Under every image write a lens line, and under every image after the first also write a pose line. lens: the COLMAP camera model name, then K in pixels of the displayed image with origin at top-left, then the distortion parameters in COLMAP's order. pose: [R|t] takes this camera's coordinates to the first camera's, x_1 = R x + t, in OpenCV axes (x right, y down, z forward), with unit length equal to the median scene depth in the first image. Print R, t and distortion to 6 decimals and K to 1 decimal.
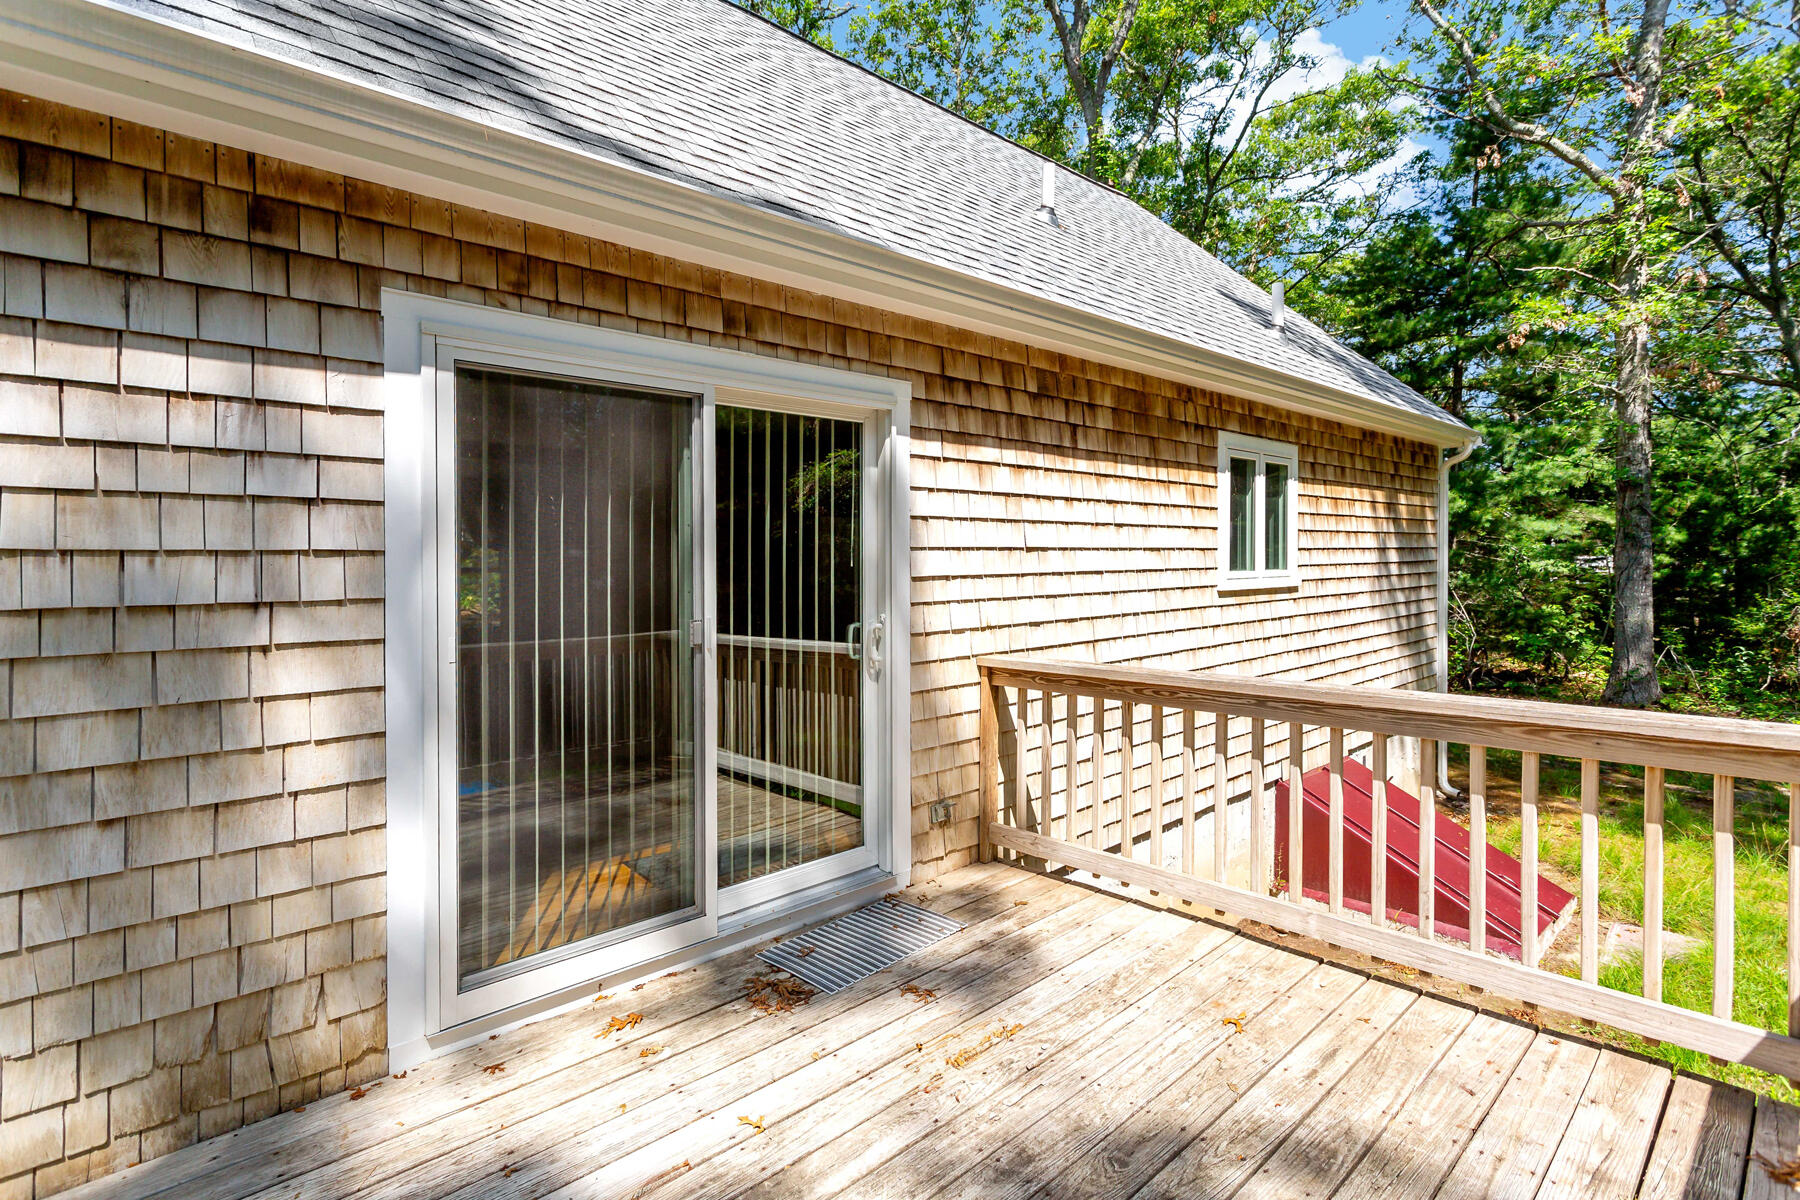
lens RADIAL K [[919.7, 0, 921.3], [0, 919.7, 570.0], [0, 0, 1]] dist [-0.000866, 0.000333]
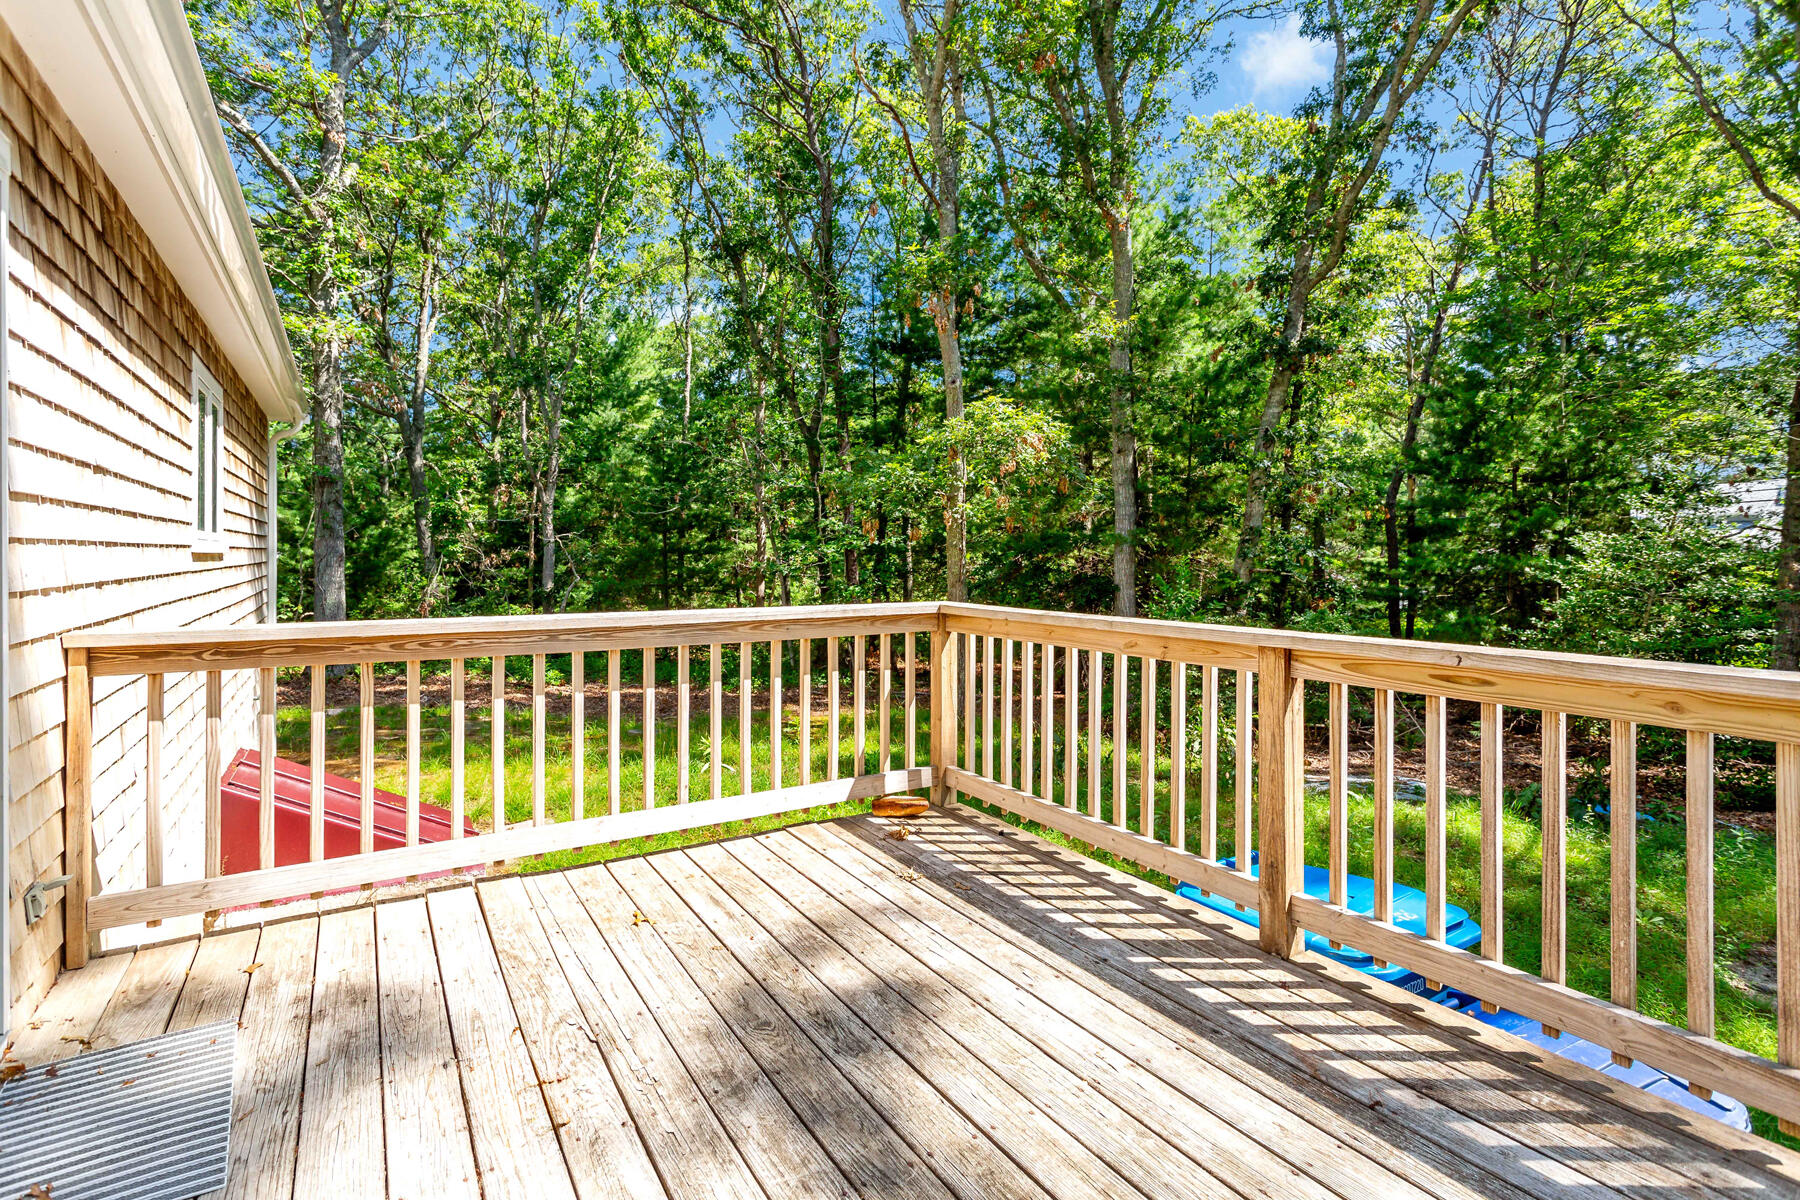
lens RADIAL K [[870.8, 0, 907.0], [0, 870.8, 562.0], [0, 0, 1]] dist [0.002892, 0.000401]
pose [[0.156391, 0.009045, 0.987654, -0.506920], [0.007918, 0.999914, -0.010411, 0.068186], [-0.987664, 0.009449, 0.156306, 0.427626]]
